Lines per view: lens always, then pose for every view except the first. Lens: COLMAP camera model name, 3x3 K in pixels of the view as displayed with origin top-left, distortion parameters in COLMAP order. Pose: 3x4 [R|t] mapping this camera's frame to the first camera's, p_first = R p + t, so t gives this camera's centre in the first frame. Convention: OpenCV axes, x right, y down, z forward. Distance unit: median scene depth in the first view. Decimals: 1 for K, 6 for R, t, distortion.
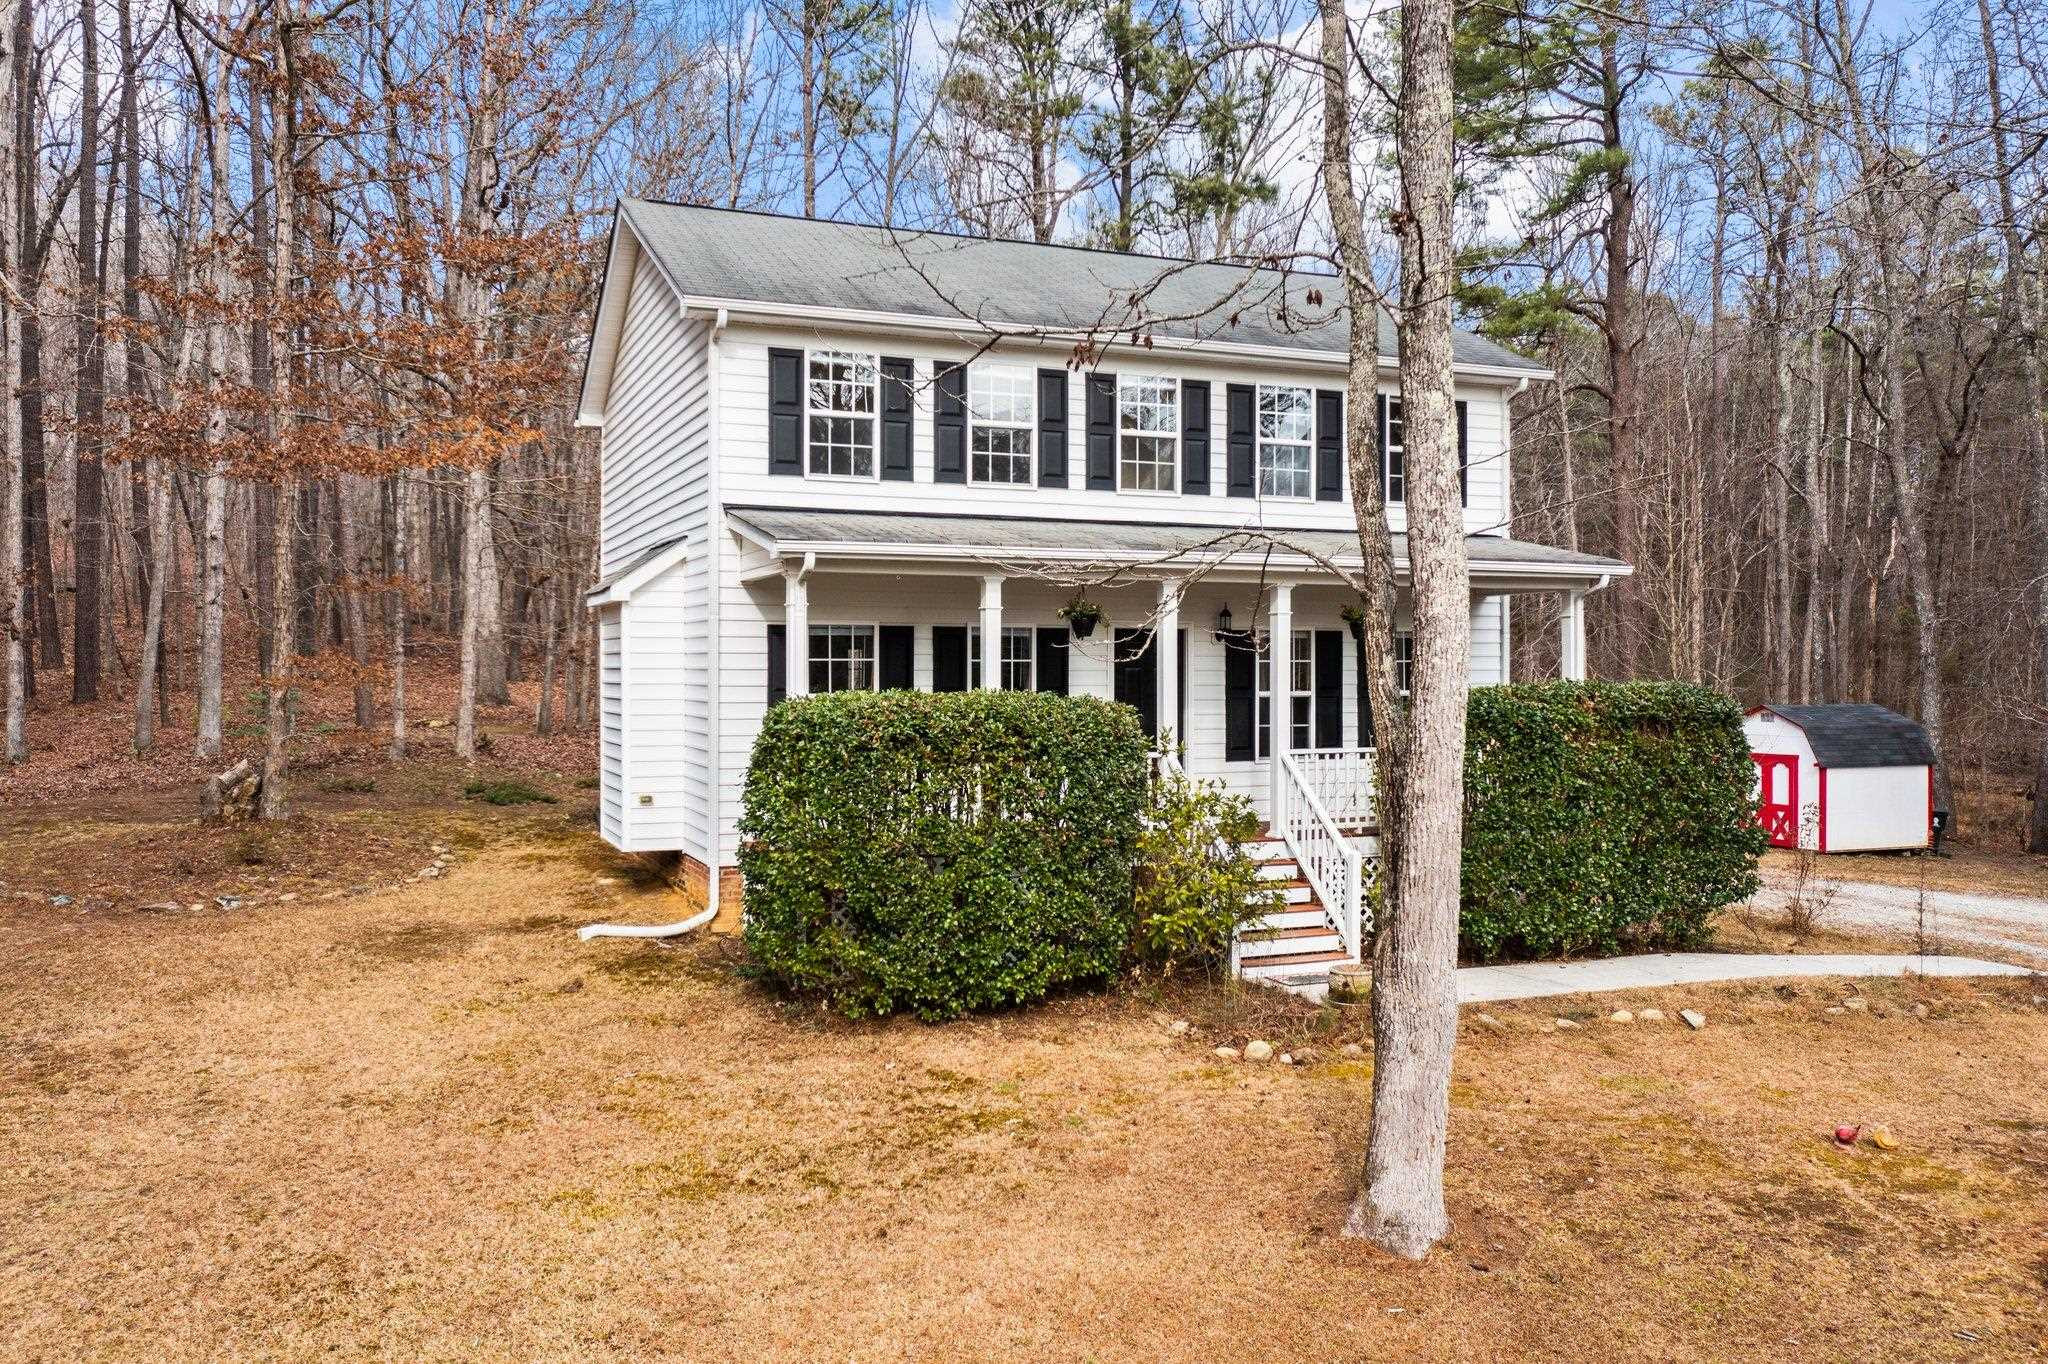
lens RADIAL K [[1658.9, 0, 1025.1], [0, 1658.9, 603.7], [0, 0, 1]] dist [-0.001499, 0.000797]
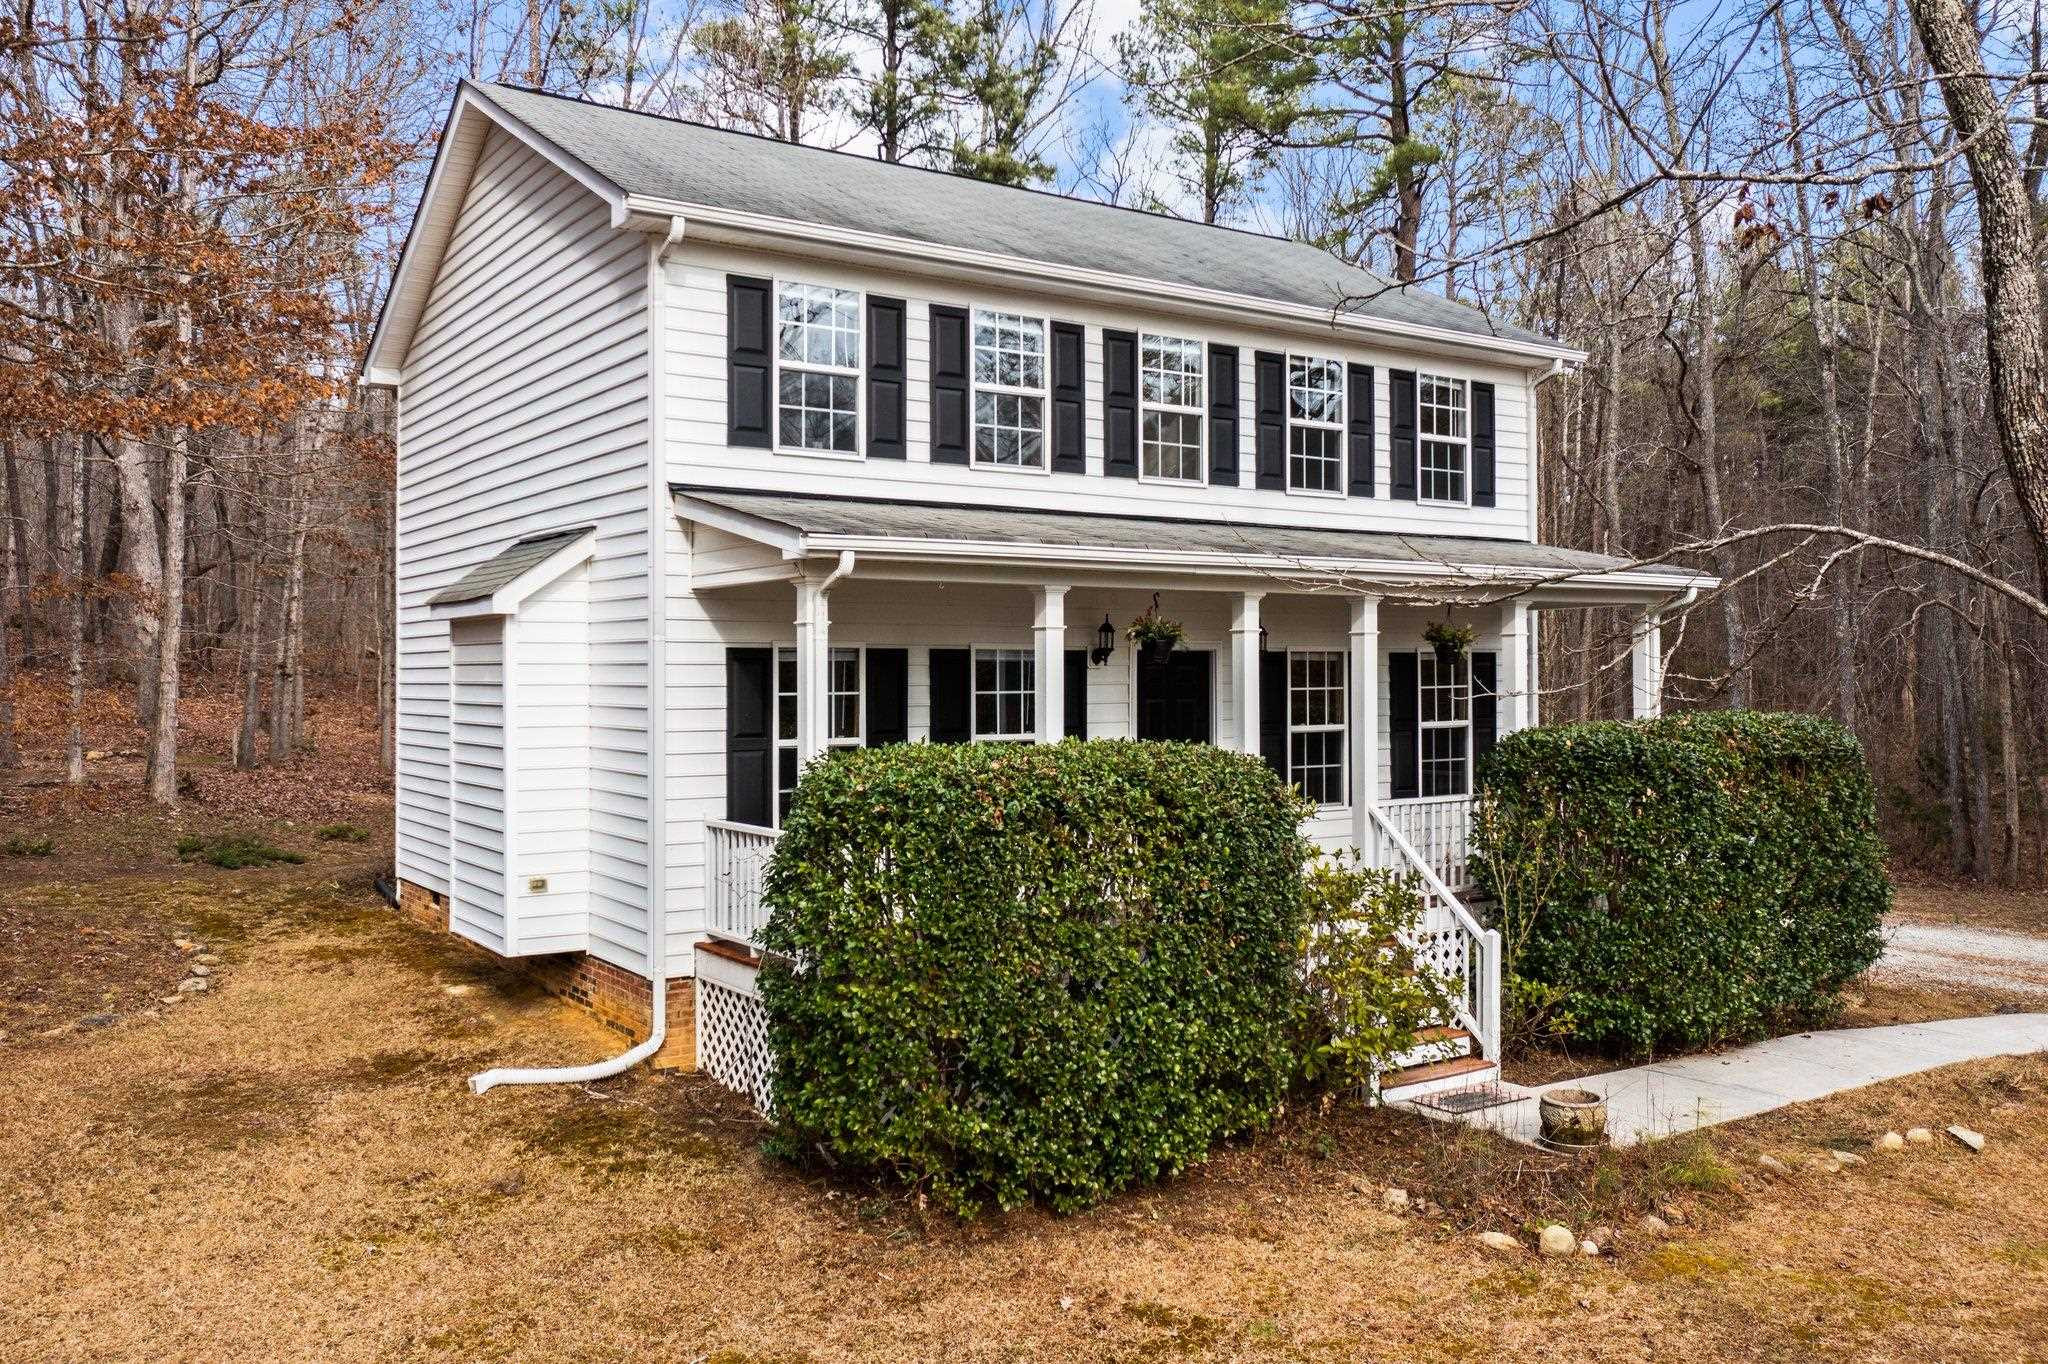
lens RADIAL K [[1658.9, 0, 1025.1], [0, 1658.9, 603.7], [0, 0, 1]] dist [-0.001499, 0.000797]
pose [[0.978142, 0.005011, 0.207878, -0.178044], [-0.004737, 0.999987, -0.001819, -0.006258], [-0.207885, 0.000795, 0.978153, 0.245744]]
